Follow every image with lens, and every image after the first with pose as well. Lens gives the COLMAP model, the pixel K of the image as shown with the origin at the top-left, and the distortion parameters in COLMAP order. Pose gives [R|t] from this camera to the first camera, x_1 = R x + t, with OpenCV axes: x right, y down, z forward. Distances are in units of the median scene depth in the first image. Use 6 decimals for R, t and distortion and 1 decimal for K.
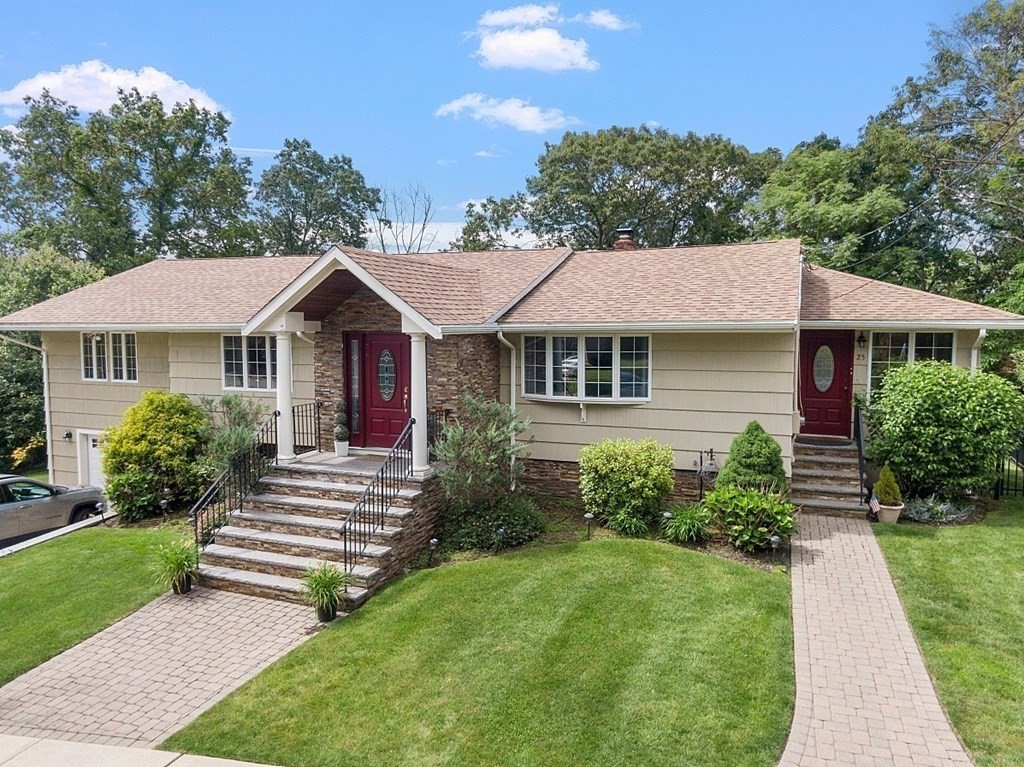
lens RADIAL K [[698.3, 0, 514.6], [0, 698.3, 374.1], [0, 0, 1]] dist [0.008815, 0.000148]
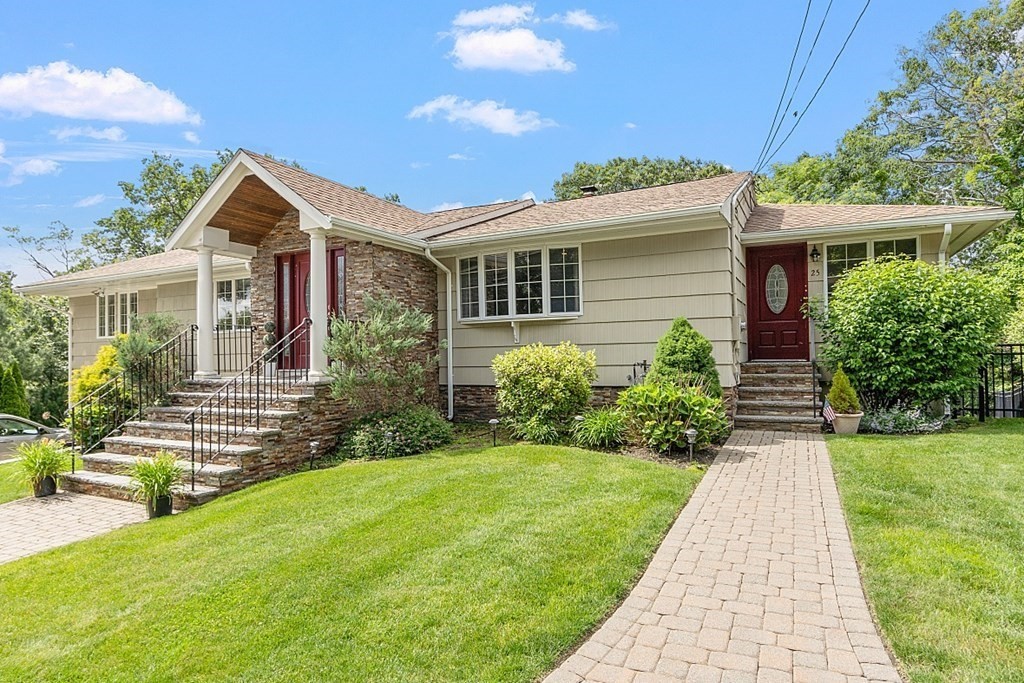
lens RADIAL K [[573.2, 0, 512.0], [0, 573.2, 341.5], [0, 0, 1]] dist [0.003403, 0.000412]
pose [[0.995409, -0.017626, -0.094073, 0.192917], [0.009129, 0.995899, -0.090006, 0.160032], [0.095274, 0.088734, 0.991488, 0.248778]]
